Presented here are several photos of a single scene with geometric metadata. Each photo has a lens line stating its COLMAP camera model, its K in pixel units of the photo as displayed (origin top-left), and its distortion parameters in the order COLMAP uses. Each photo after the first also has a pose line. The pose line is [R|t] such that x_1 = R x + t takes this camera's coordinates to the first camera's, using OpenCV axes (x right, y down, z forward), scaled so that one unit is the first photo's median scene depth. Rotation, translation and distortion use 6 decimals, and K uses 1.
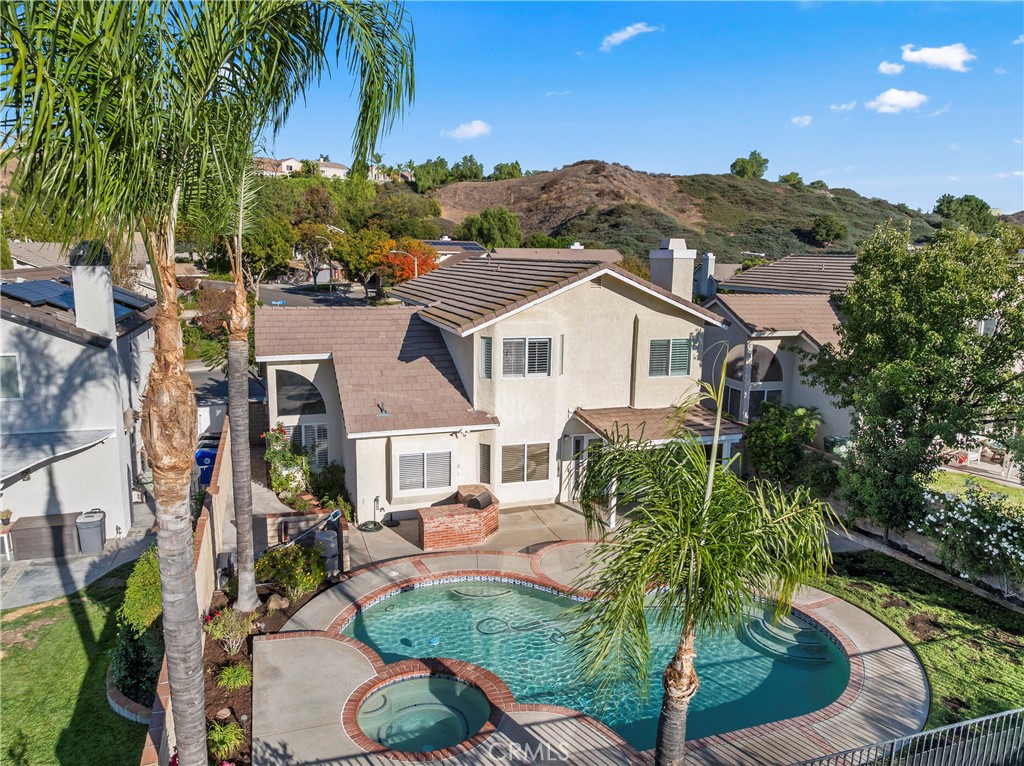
lens RADIAL K [[717.8, 0, 514.7], [0, 717.8, 381.1], [0, 0, 1]] dist [-0.037647, 0.000232]
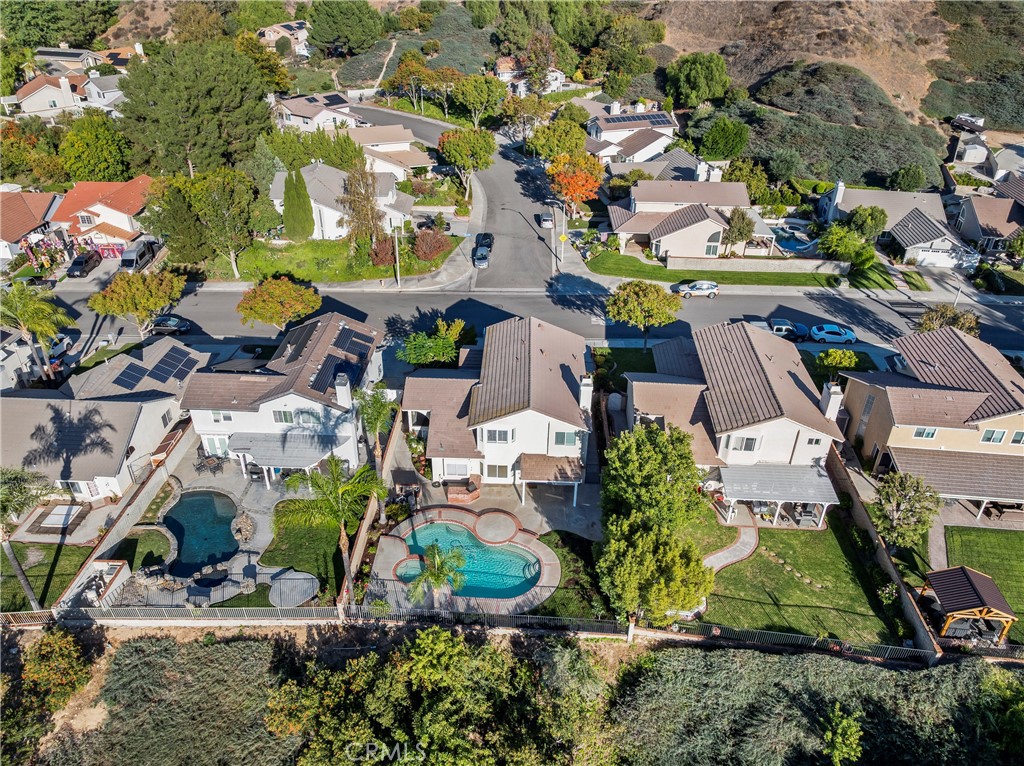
lens RADIAL K [[717.8, 0, 514.7], [0, 717.8, 381.1], [0, 0, 1]] dist [-0.037647, 0.000232]
pose [[0.933816, 0.184878, -0.306281, 0.760539], [-0.061001, 0.925868, 0.372890, -1.085561], [0.352515, -0.329527, 0.875868, -1.037761]]
